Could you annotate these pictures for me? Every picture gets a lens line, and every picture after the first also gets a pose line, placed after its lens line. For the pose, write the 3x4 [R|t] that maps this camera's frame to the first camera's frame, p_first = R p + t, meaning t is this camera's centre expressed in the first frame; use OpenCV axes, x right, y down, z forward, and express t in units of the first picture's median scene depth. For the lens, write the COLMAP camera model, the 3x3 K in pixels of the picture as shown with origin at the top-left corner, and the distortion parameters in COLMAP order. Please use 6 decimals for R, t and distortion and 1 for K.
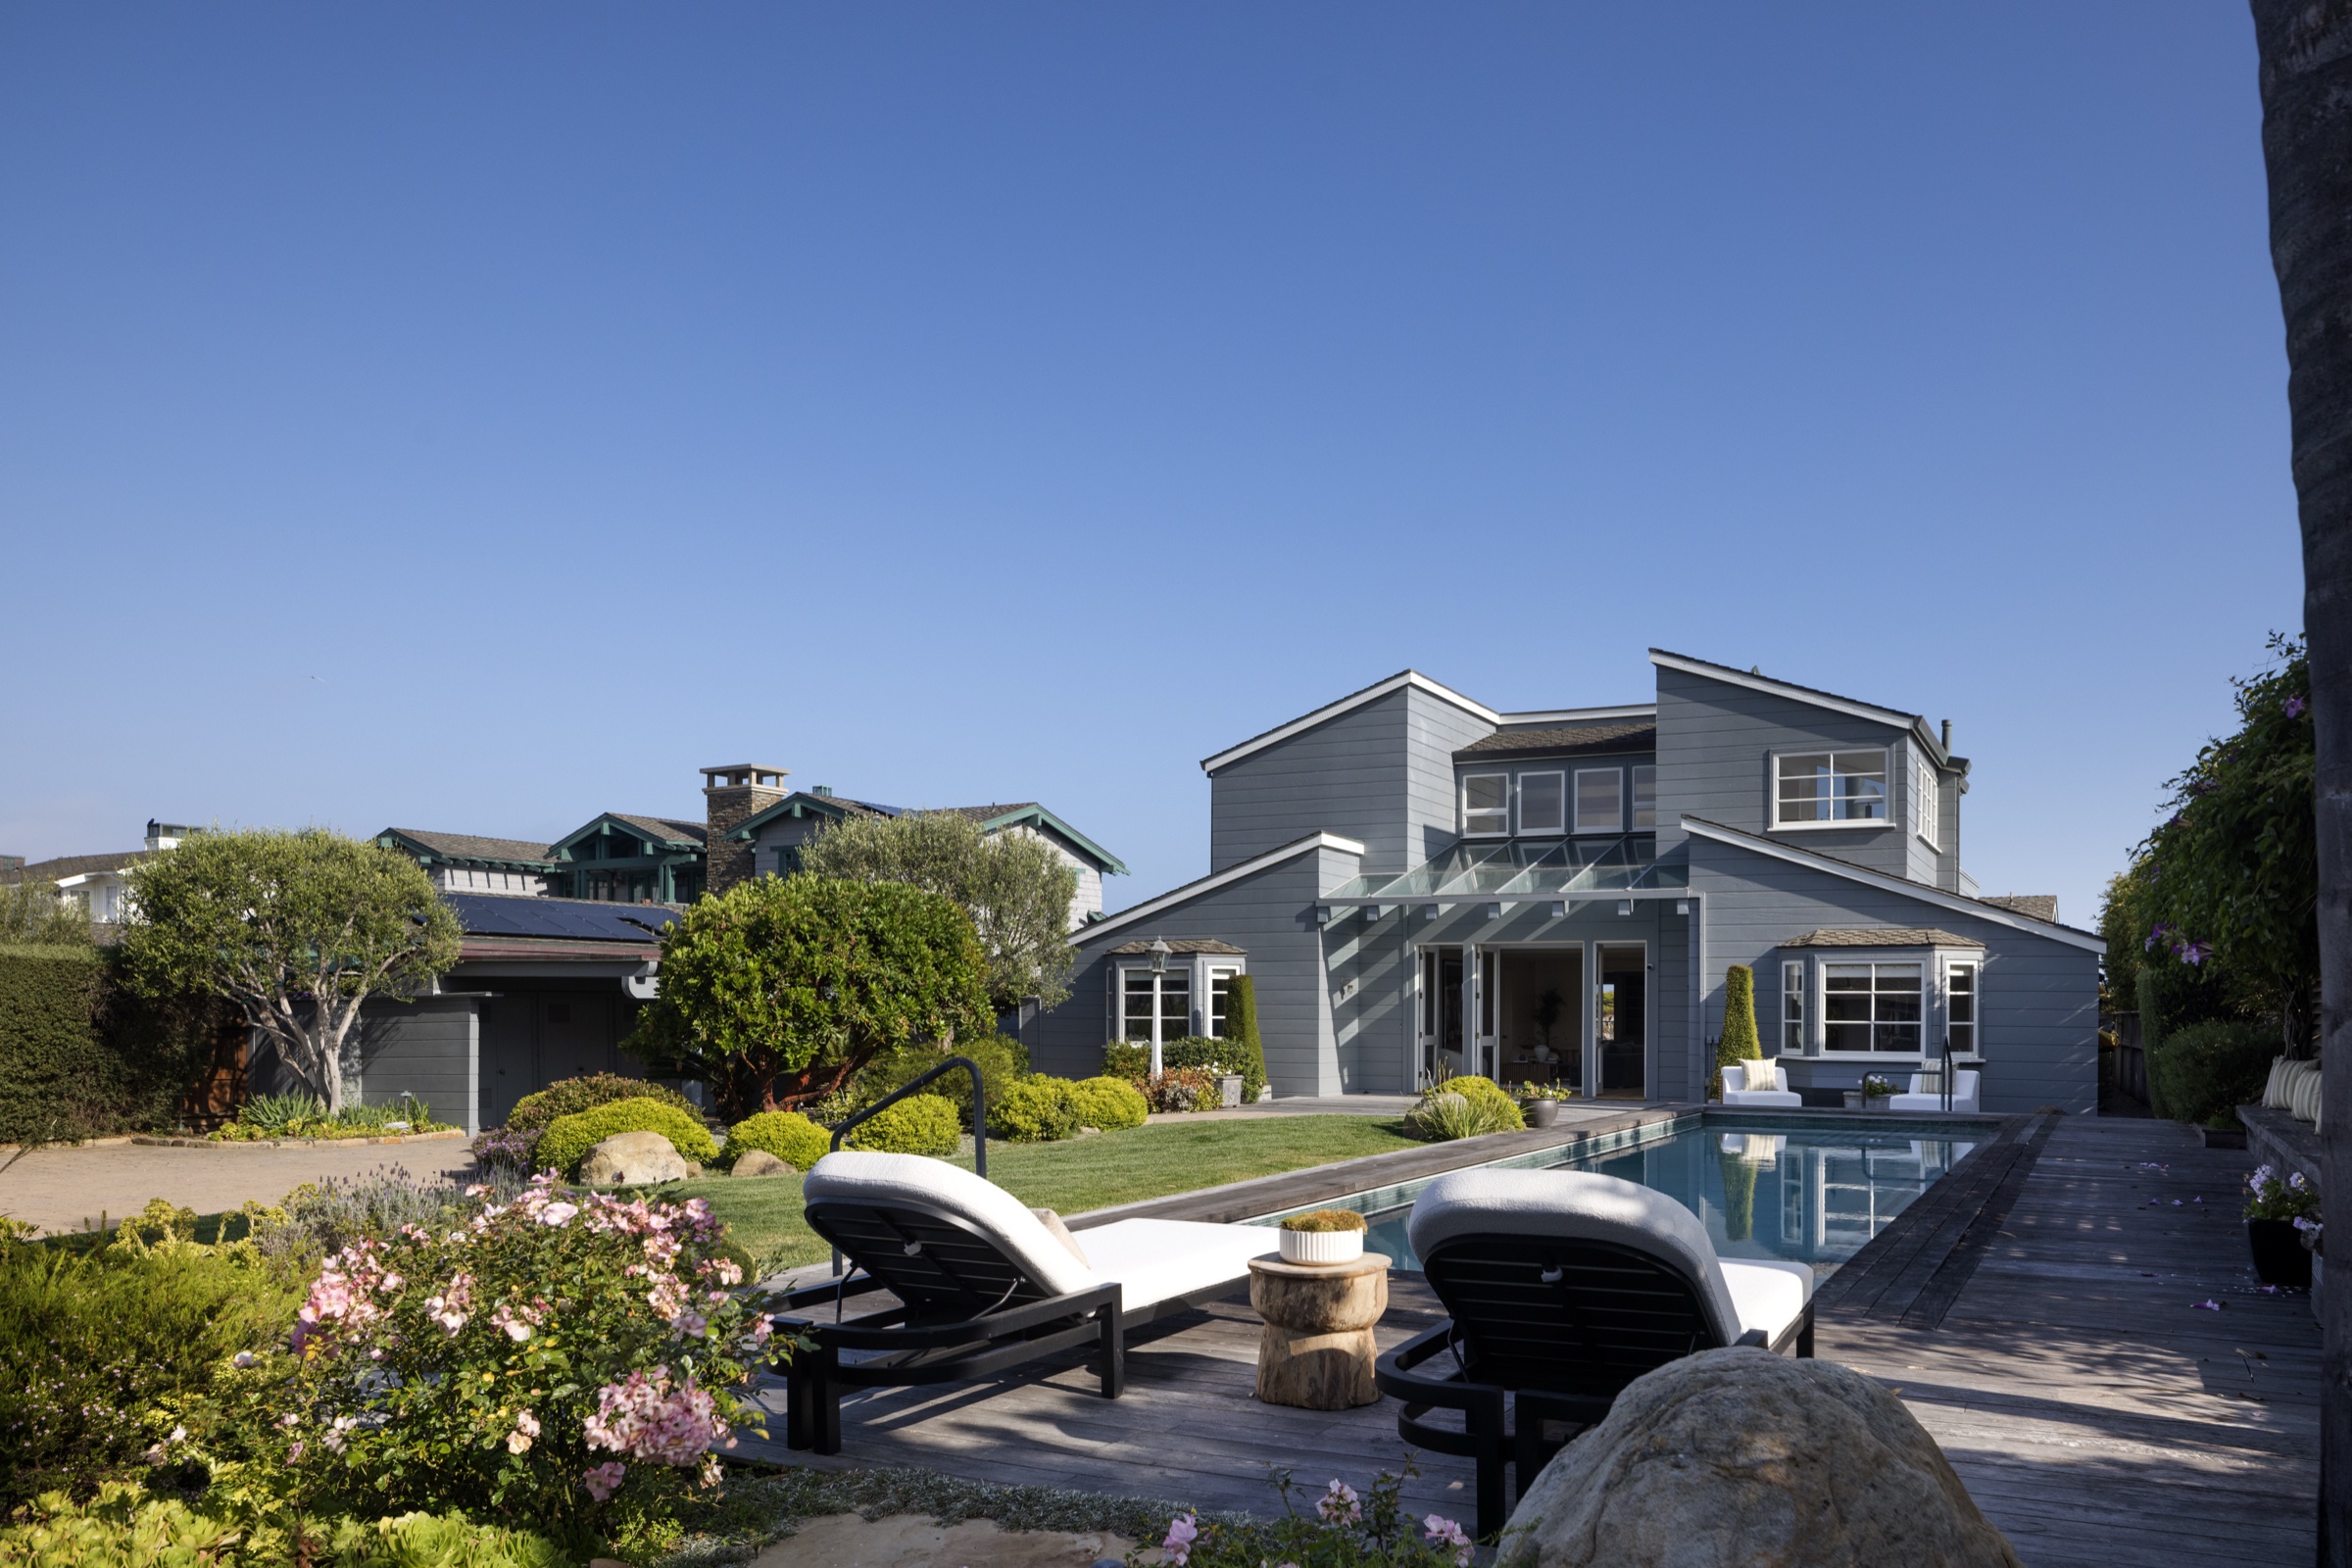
lens RADIAL K [[1647.3, 0, 1180.2], [0, 1647.3, 813.2], [0, 0, 1]] dist [-0.001906, 0.001406]
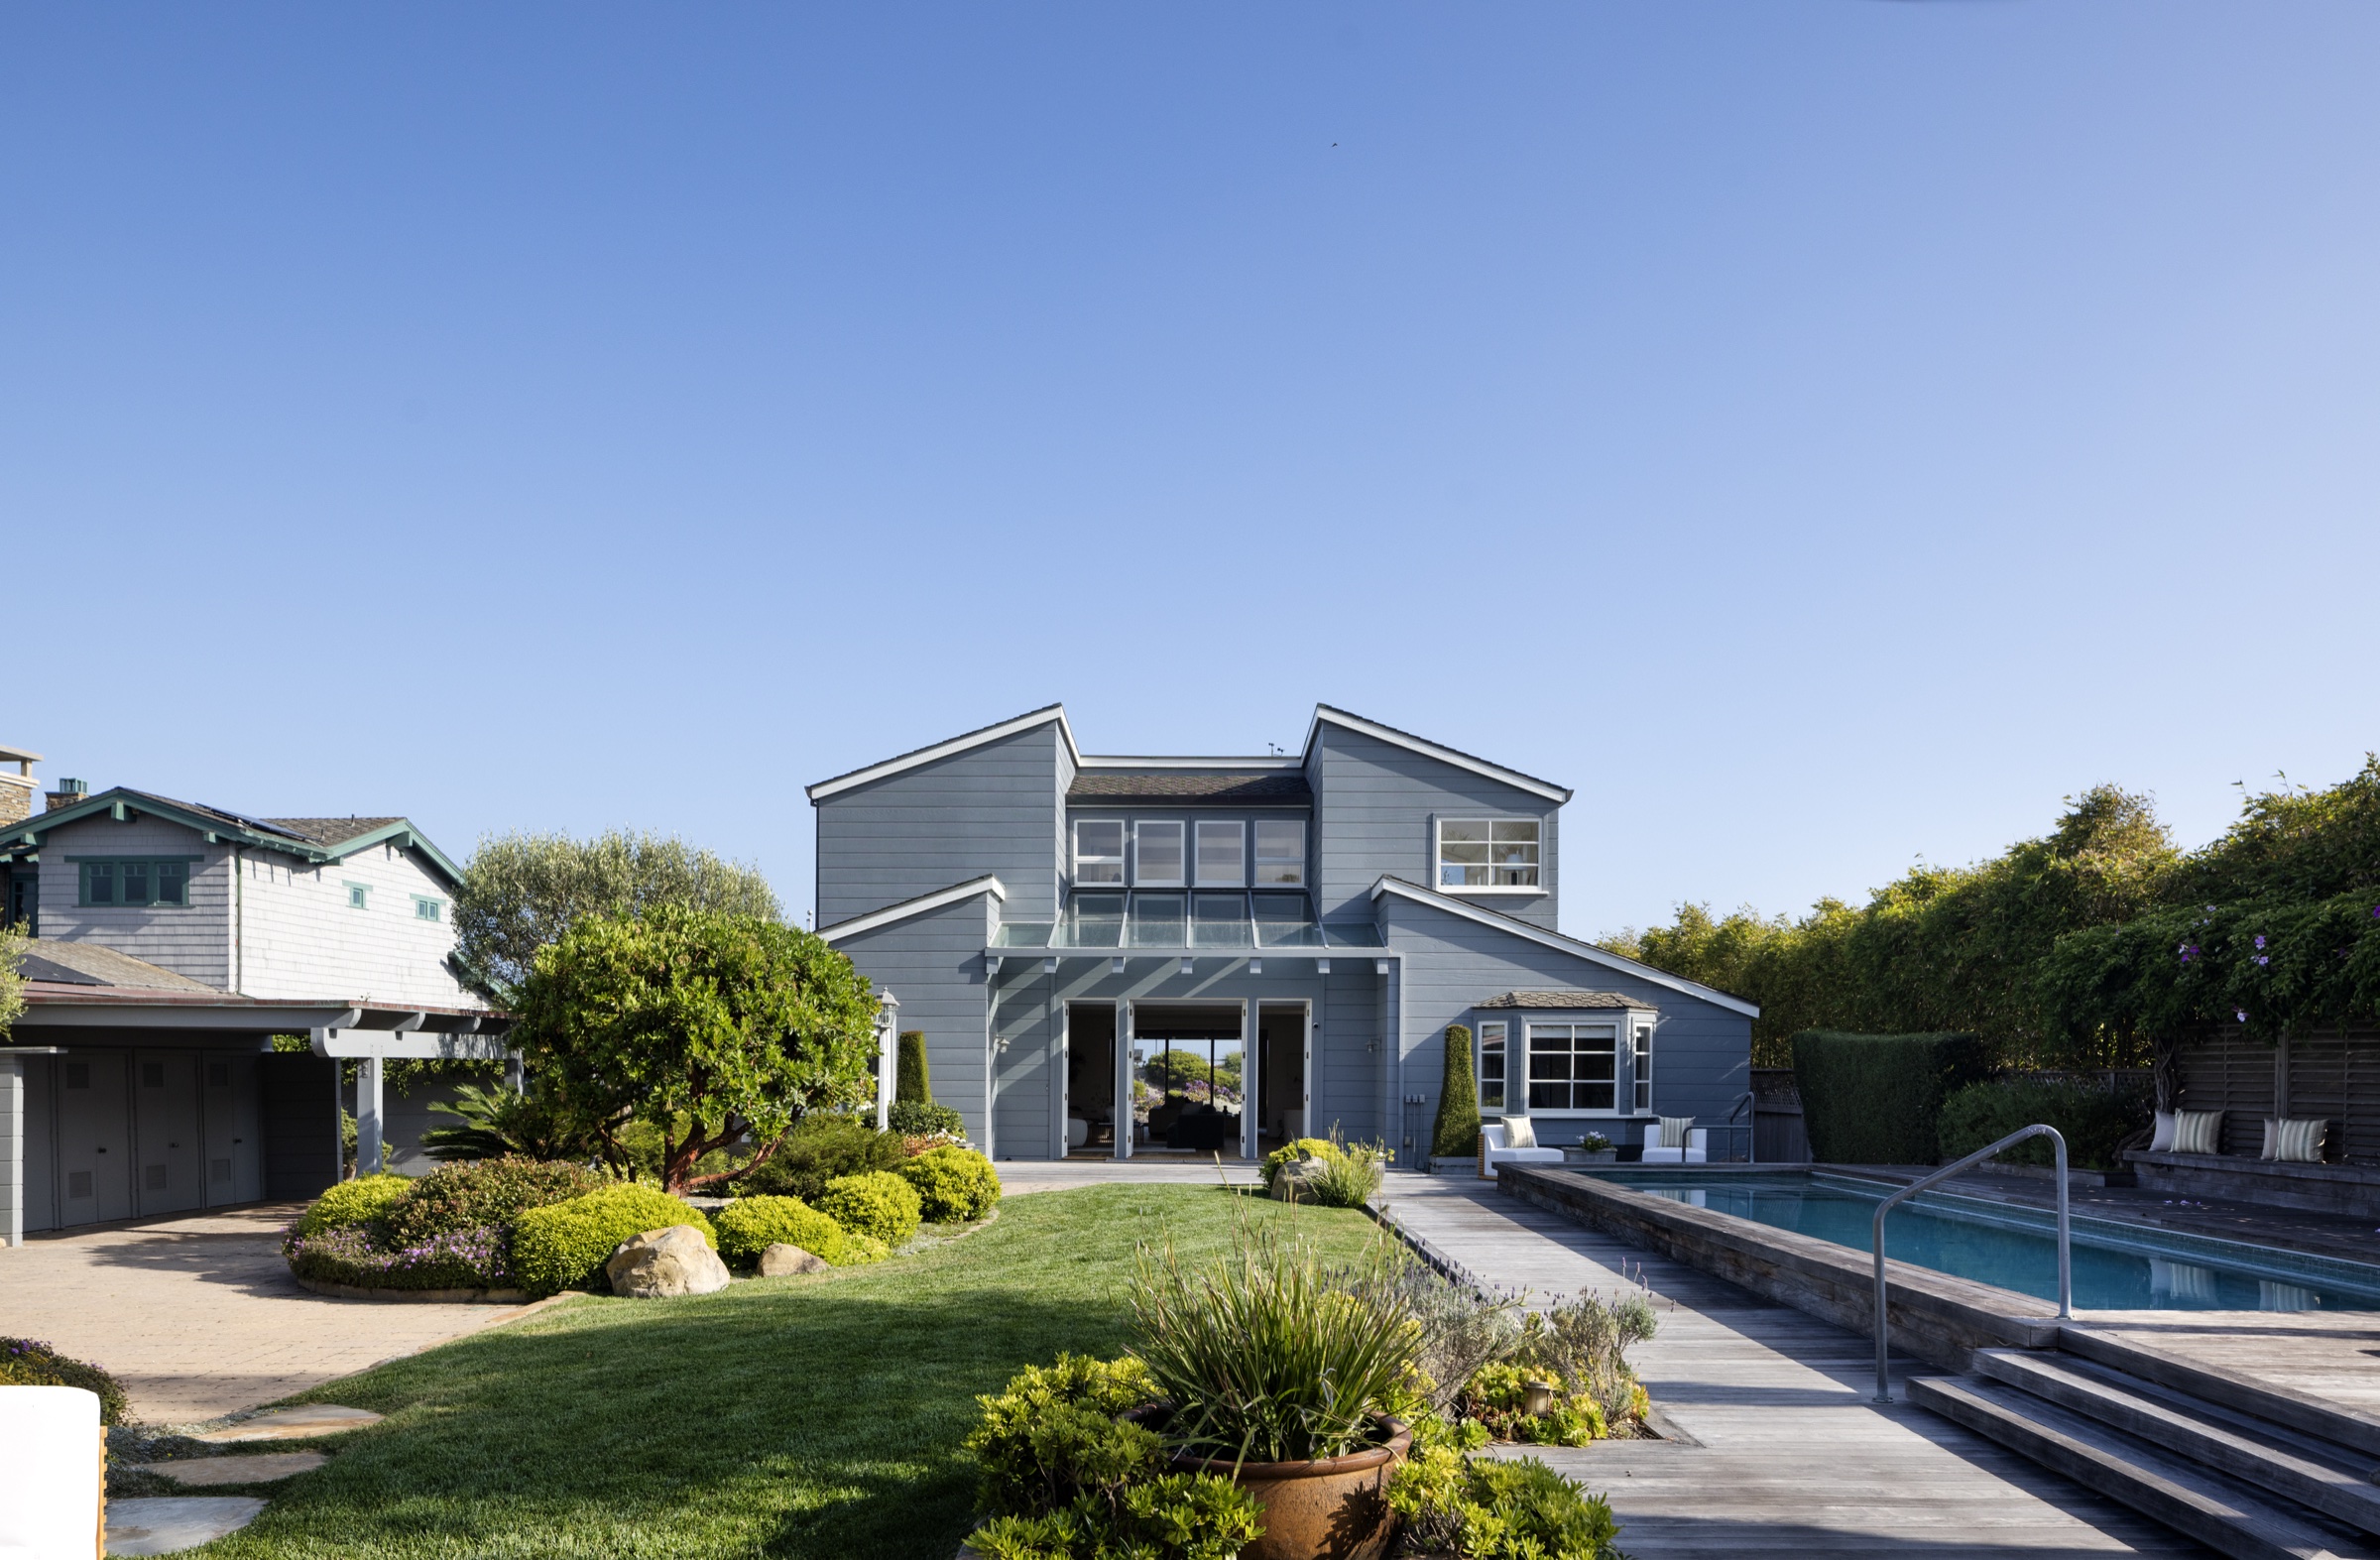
lens RADIAL K [[1787.1, 0, 1103.7], [0, 1787.1, 910.8], [0, 0, 1]] dist [-0.006425, 0.002446]
pose [[0.909883, 0.035054, 0.413380, -0.291914], [-0.048302, 0.998598, 0.021636, 0.007678], [-0.412042, -0.039653, 0.910301, 0.080385]]
